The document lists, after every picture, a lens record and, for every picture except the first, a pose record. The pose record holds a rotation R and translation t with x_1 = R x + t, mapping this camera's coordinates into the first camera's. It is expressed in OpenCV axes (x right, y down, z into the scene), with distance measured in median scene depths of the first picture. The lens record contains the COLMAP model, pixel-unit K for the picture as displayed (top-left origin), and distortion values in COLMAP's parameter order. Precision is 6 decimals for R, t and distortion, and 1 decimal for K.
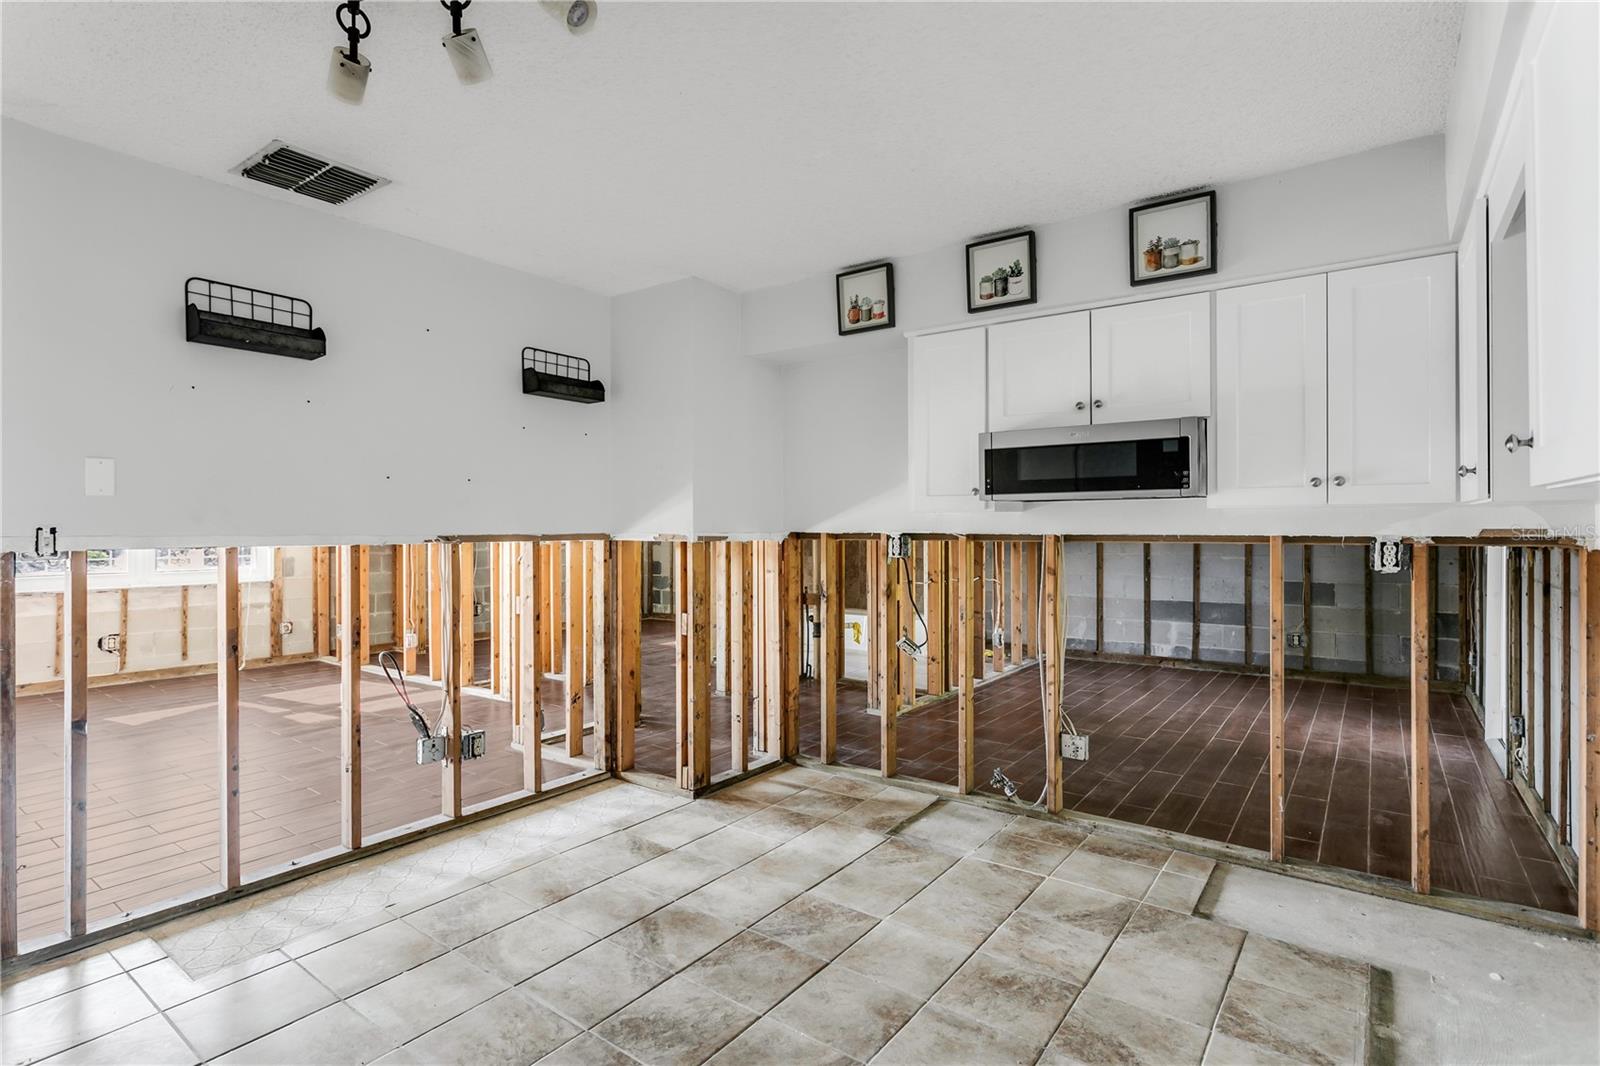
lens RADIAL K [[770.4, 0, 753.8], [0, 770.4, 526.2], [0, 0, 1]] dist [-0.002924, 0.004136]
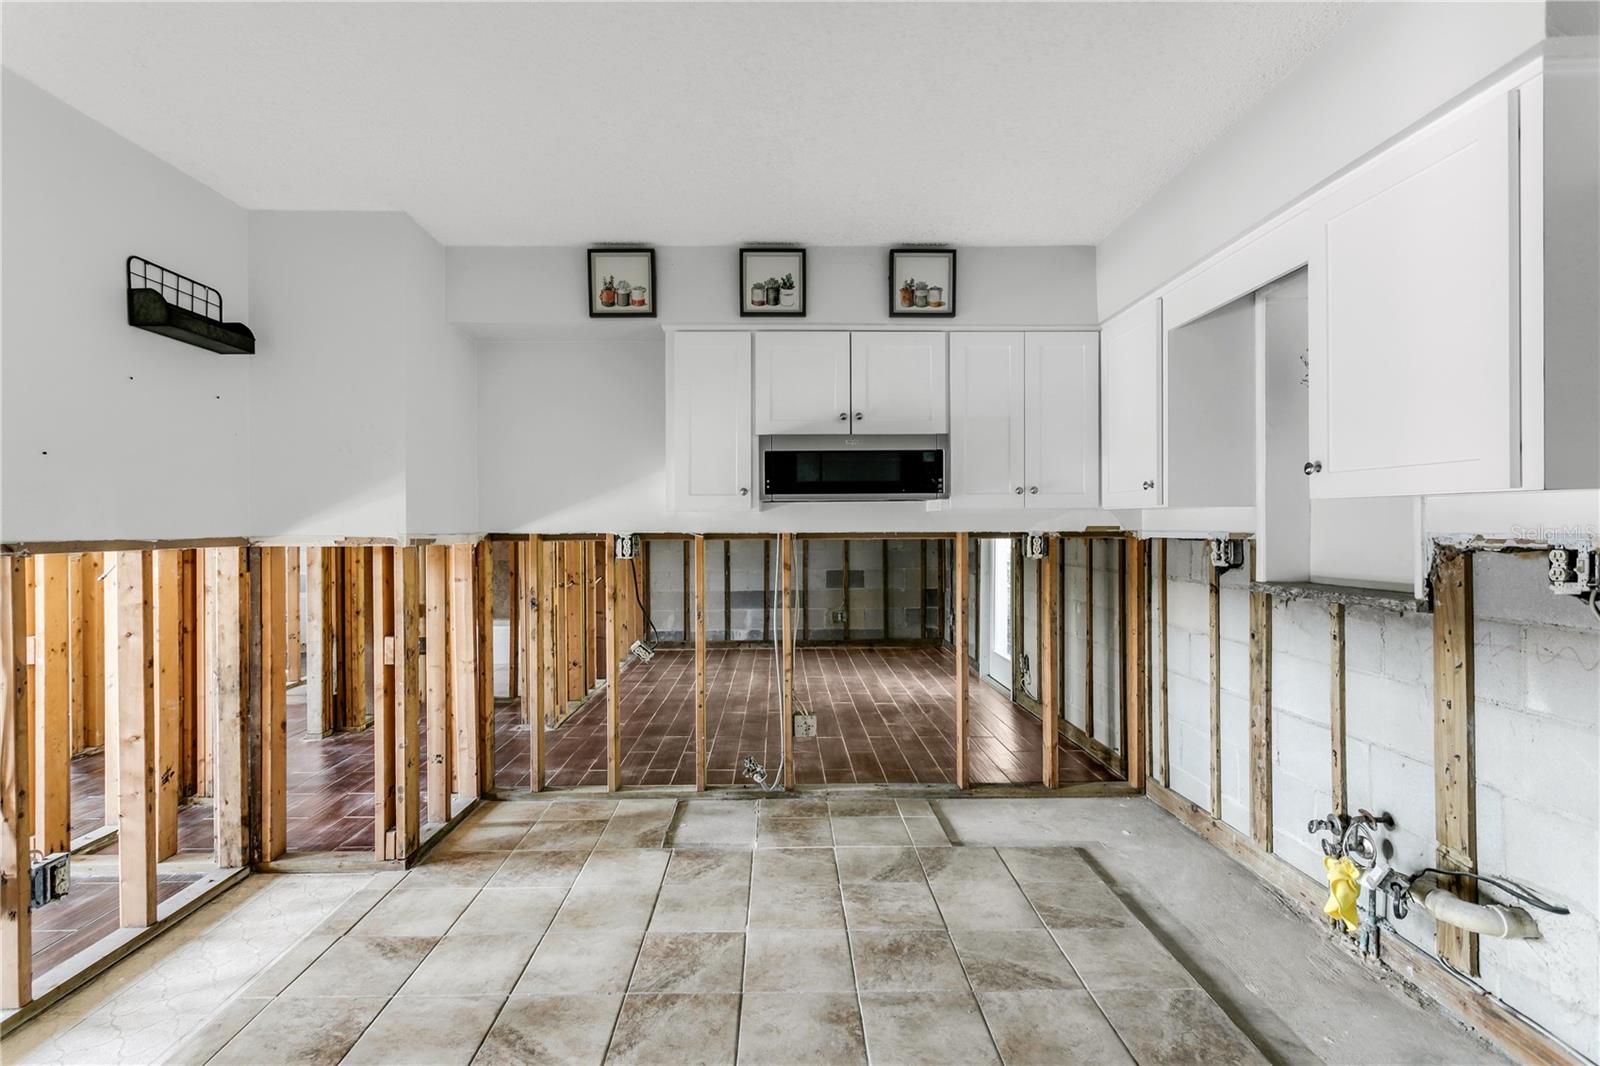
lens RADIAL K [[770.4, 0, 755.1], [0, 770.4, 527.3], [0, 0, 1]] dist [-0.002924, 0.004136]
pose [[0.795102, -0.003613, 0.606465, -0.259002], [0.003491, 0.999993, 0.001382, 0.001011], [-0.606466, 0.001018, 0.795109, 0.142942]]
